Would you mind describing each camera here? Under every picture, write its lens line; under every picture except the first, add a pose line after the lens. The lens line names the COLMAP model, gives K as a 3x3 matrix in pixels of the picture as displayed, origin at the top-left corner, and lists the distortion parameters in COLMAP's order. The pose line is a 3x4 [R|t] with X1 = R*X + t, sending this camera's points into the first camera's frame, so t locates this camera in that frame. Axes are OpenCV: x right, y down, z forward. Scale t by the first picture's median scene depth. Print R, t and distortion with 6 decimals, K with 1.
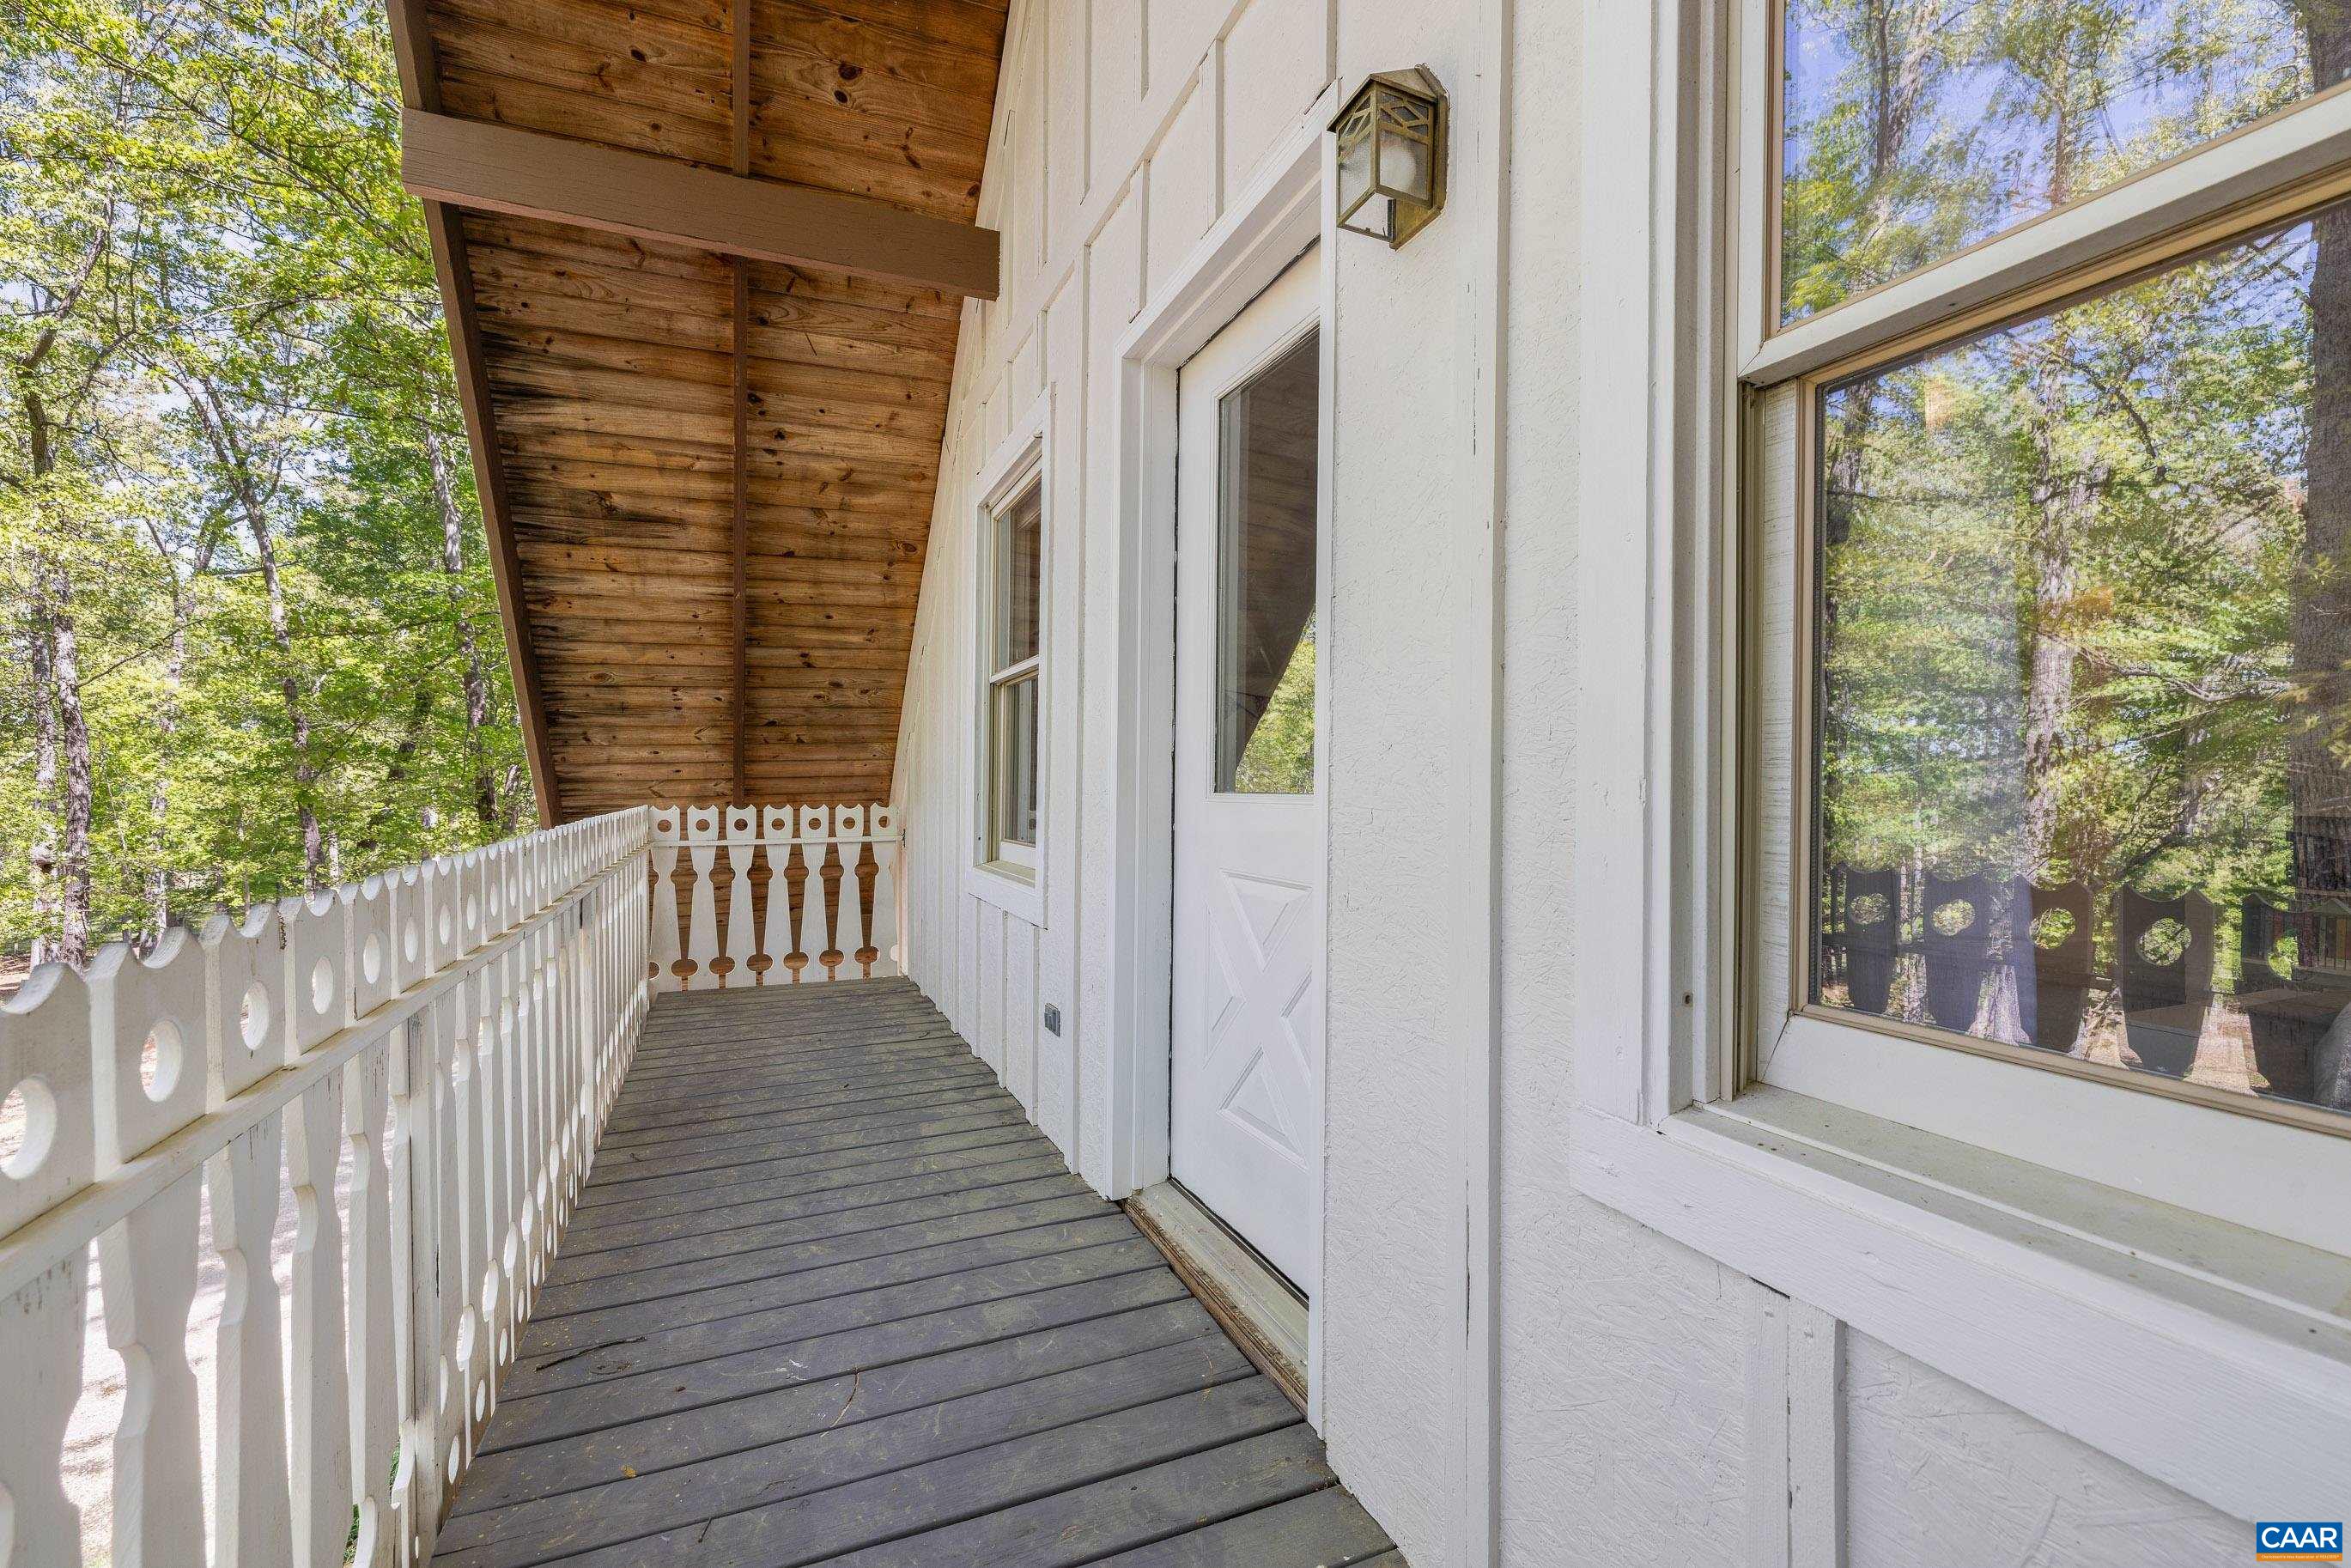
lens RADIAL K [[1000.8, 0, 1183.8], [0, 1000.8, 785.8], [0, 0, 1]] dist [0.001959, 0.000496]
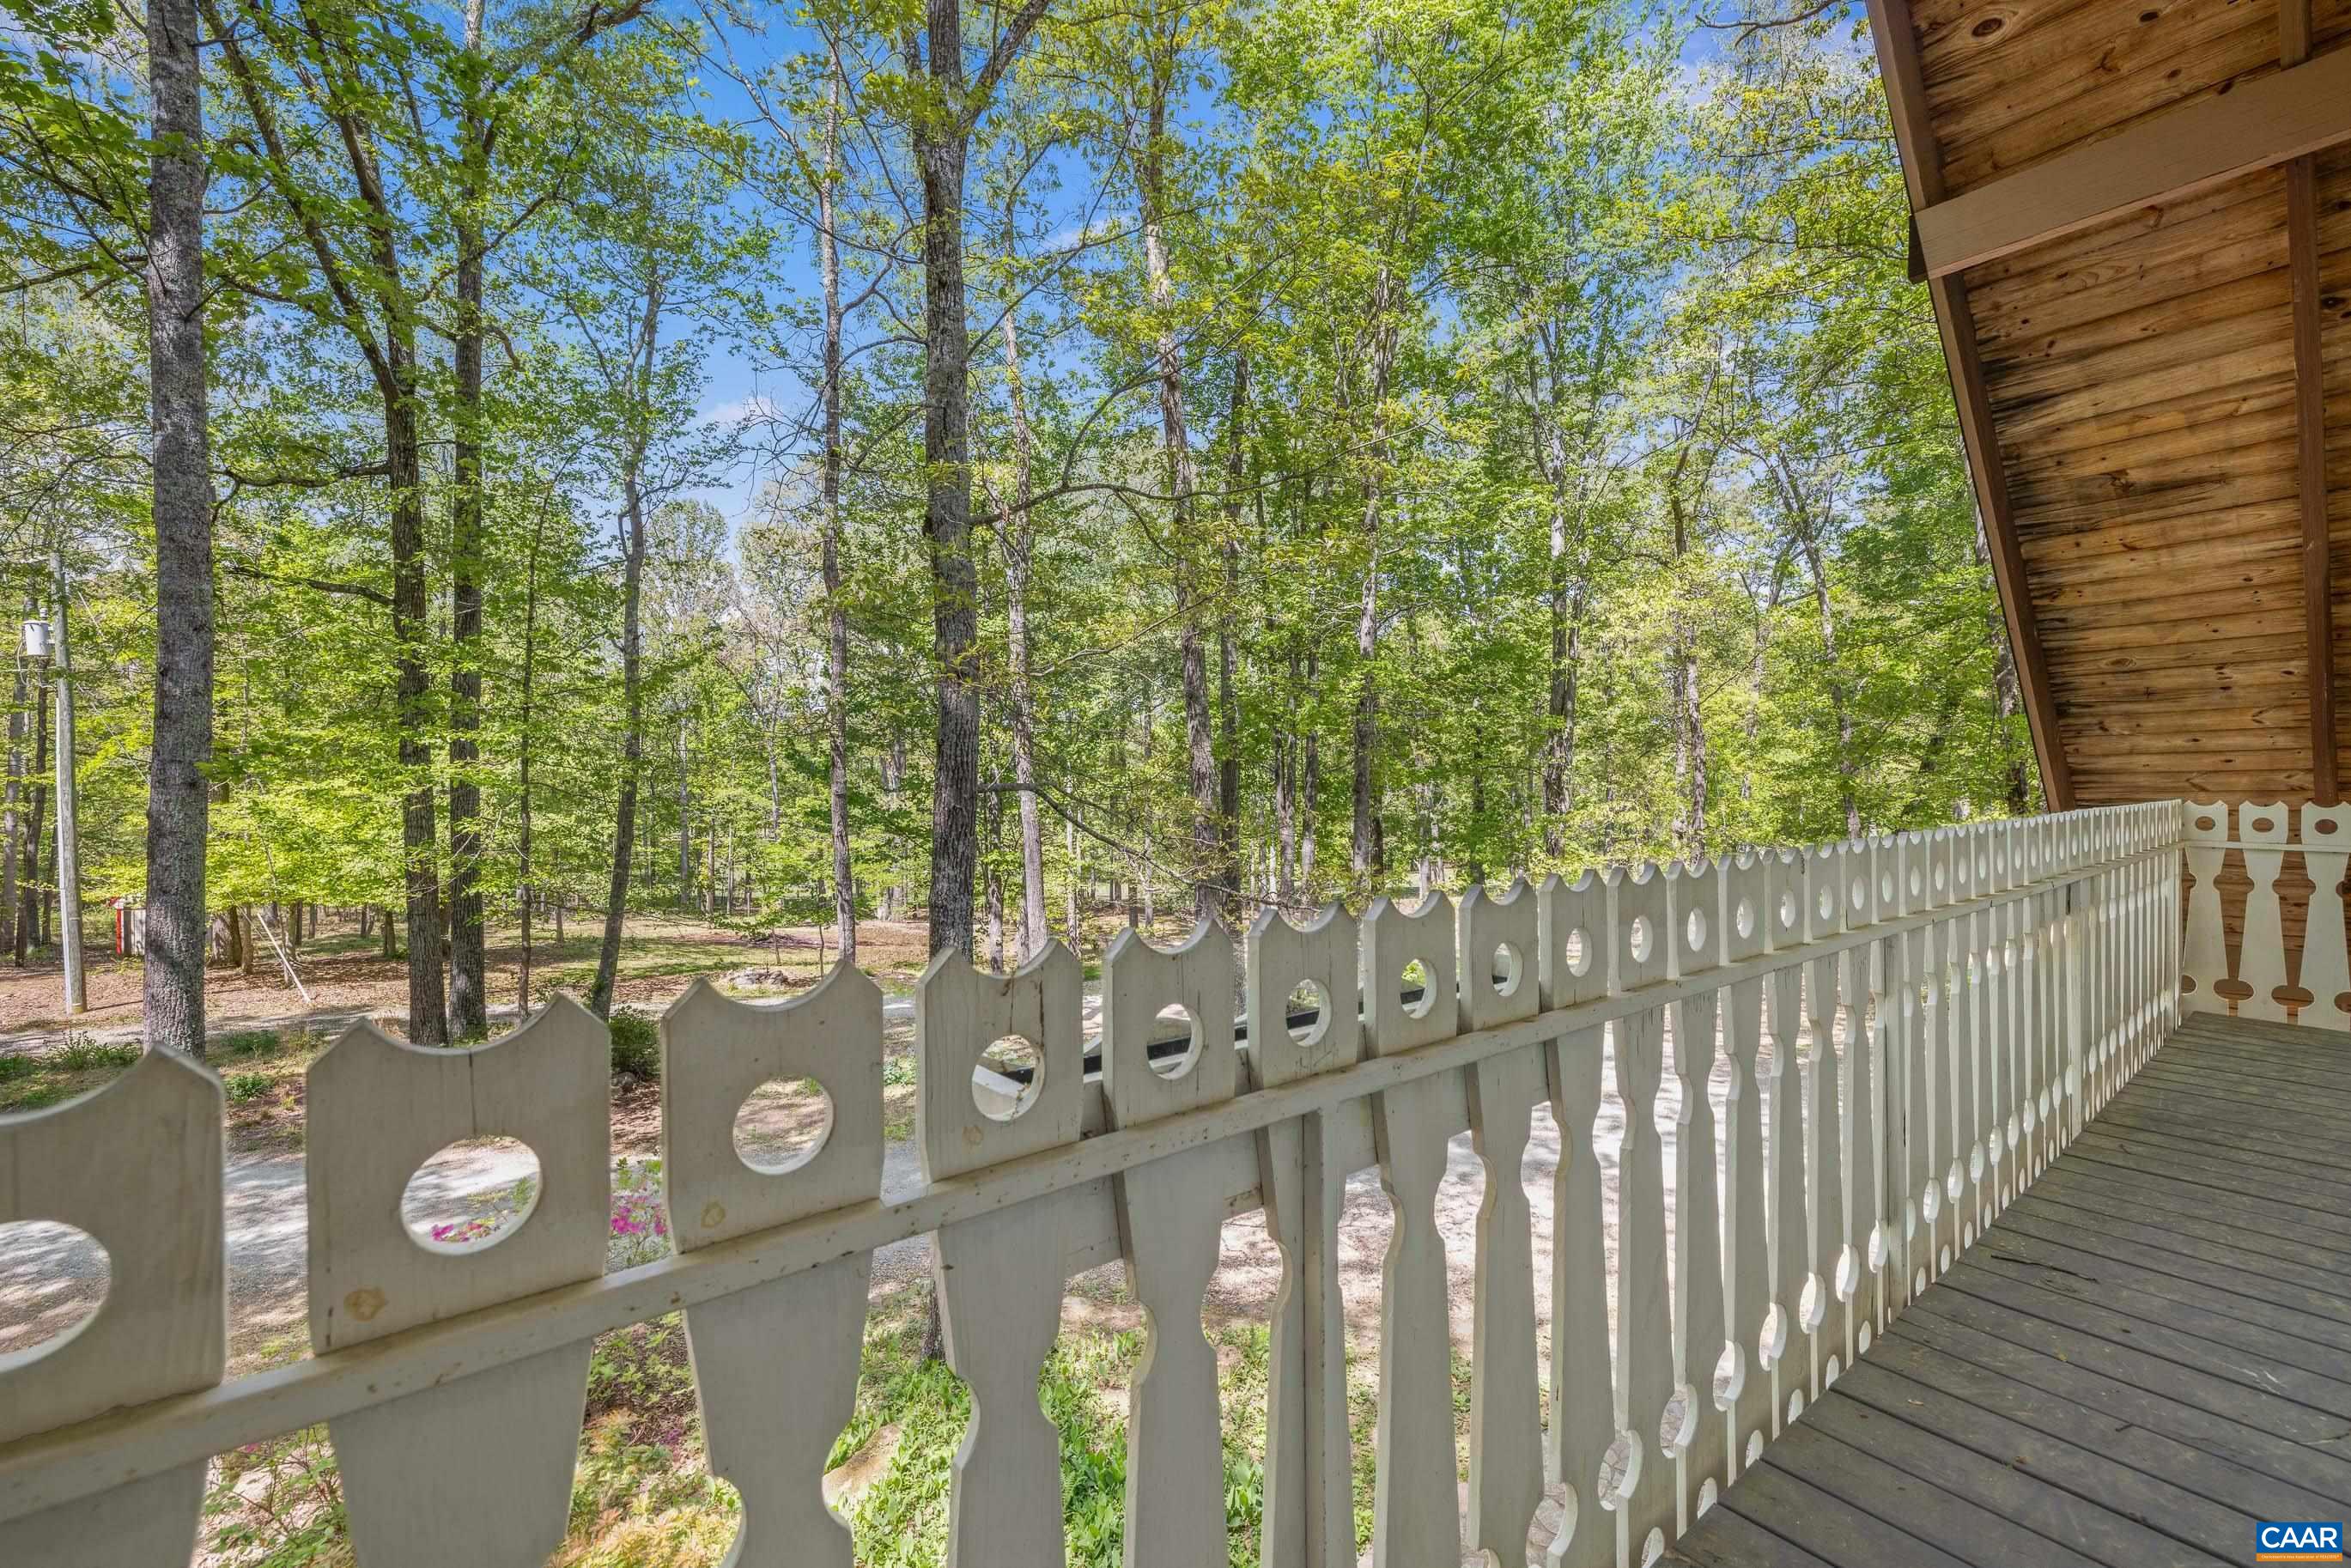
lens RADIAL K [[1000.8, 0, 1187.9], [0, 1000.8, 778.7], [0, 0, 1]] dist [0.001959, 0.000496]
pose [[0.263169, 0.002935, -0.964745, 0.090562], [-0.002259, 0.999995, 0.002426, 0.000426], [0.964747, 0.001541, 0.263175, -0.087788]]
